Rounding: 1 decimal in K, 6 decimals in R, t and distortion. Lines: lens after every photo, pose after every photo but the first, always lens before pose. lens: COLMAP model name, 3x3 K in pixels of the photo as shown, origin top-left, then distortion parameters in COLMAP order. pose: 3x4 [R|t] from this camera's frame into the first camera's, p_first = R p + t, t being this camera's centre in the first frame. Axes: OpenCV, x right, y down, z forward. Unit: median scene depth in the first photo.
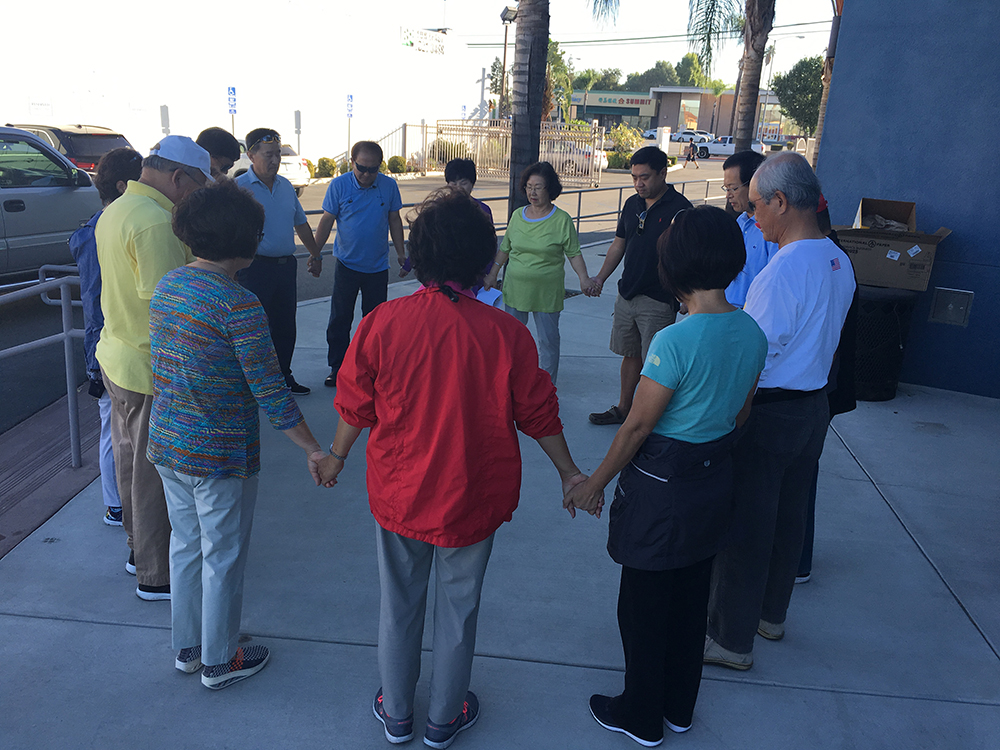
lens RADIAL K [[832.3, 0, 500.0], [0, 832.3, 375.0], [0, 0, 1]] dist [0.085002, -0.124876]
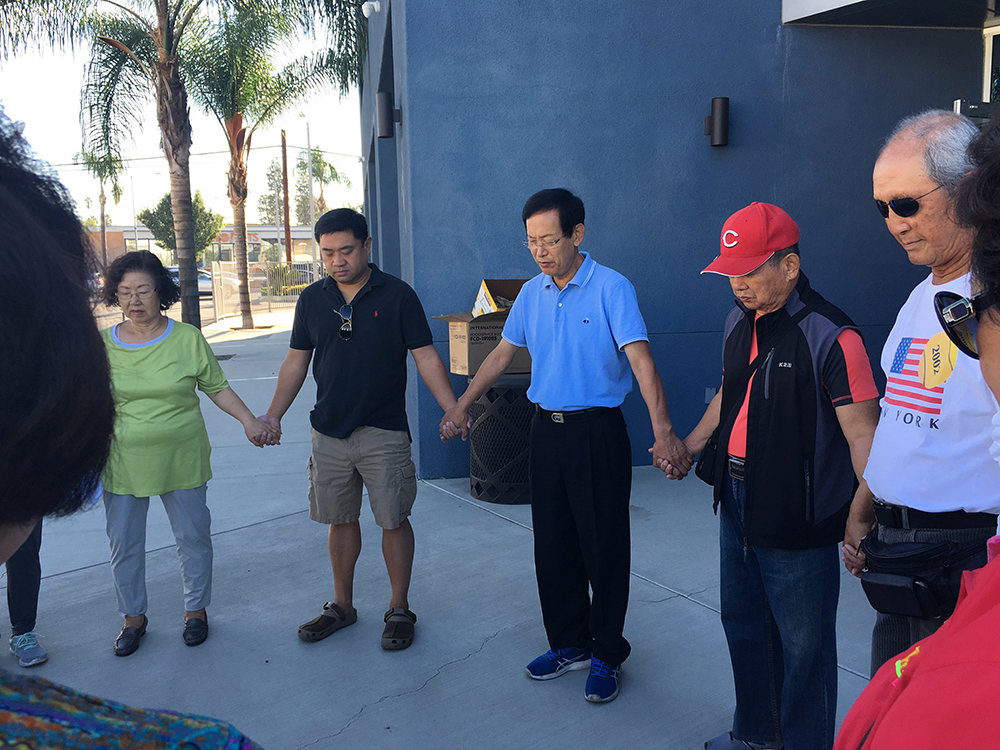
lens RADIAL K [[842.2, 0, 500.0], [0, 842.2, 375.0], [0, 0, 1]] dist [0.013998, -0.008368]
pose [[0.757391, -0.152540, 0.634894, -0.039639], [0.247222, 0.966934, -0.062605, -0.016037], [-0.604351, 0.204376, 0.770059, 0.099588]]
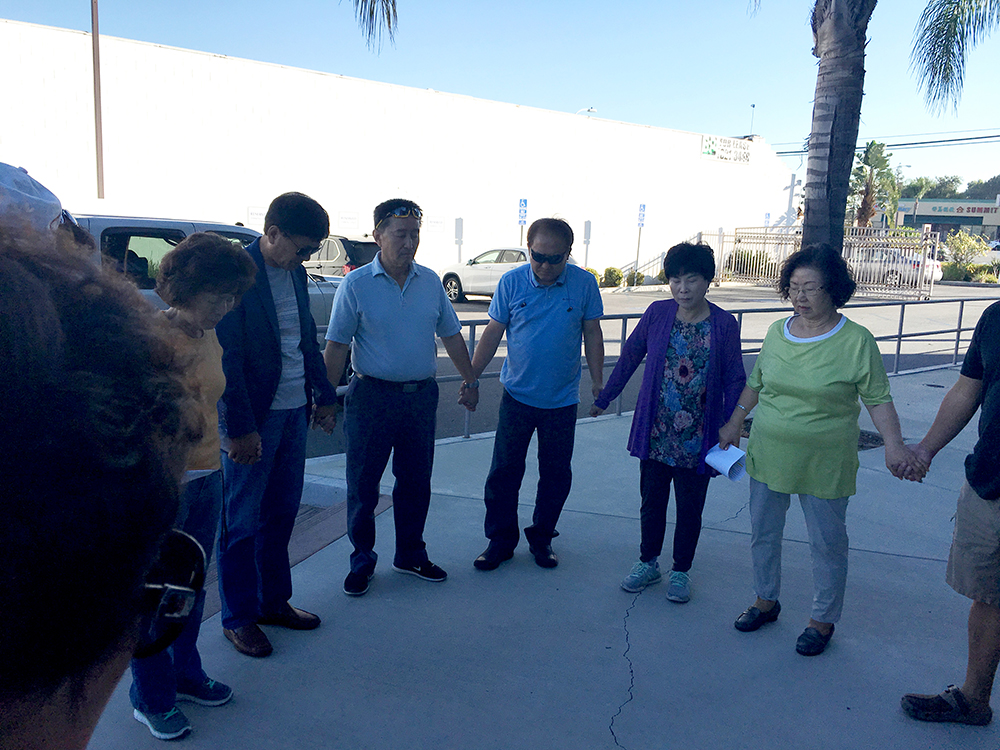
lens RADIAL K [[832.3, 0, 500.0], [0, 832.3, 375.0], [0, 0, 1]] dist [0.085002, -0.124876]
pose [[0.937728, 0.047053, -0.344169, 0.011405], [-0.091424, 0.989283, -0.113844, -0.019075], [0.335124, 0.138220, 0.931980, 0.098325]]
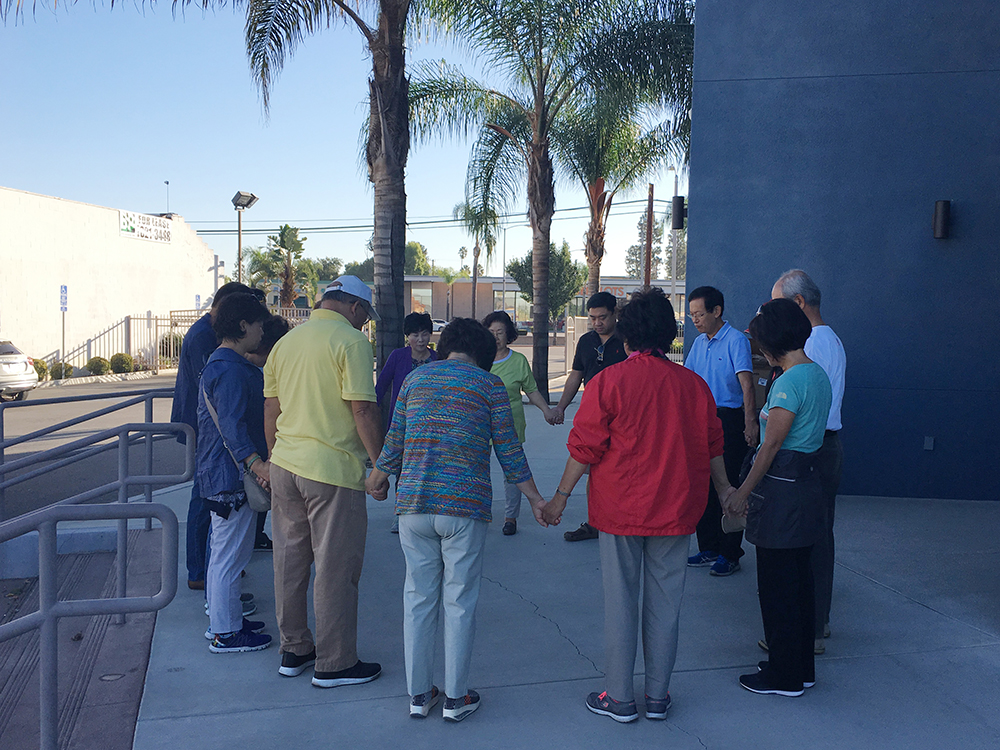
lens RADIAL K [[971.9, 0, 554.0], [0, 971.9, 378.4], [0, 0, 1]] dist [0.030117, -0.002532]
pose [[0.936167, -0.057658, 0.346796, -0.086038], [0.134181, 0.970382, -0.200882, 0.026847], [-0.324942, 0.234592, 0.916176, -0.050147]]
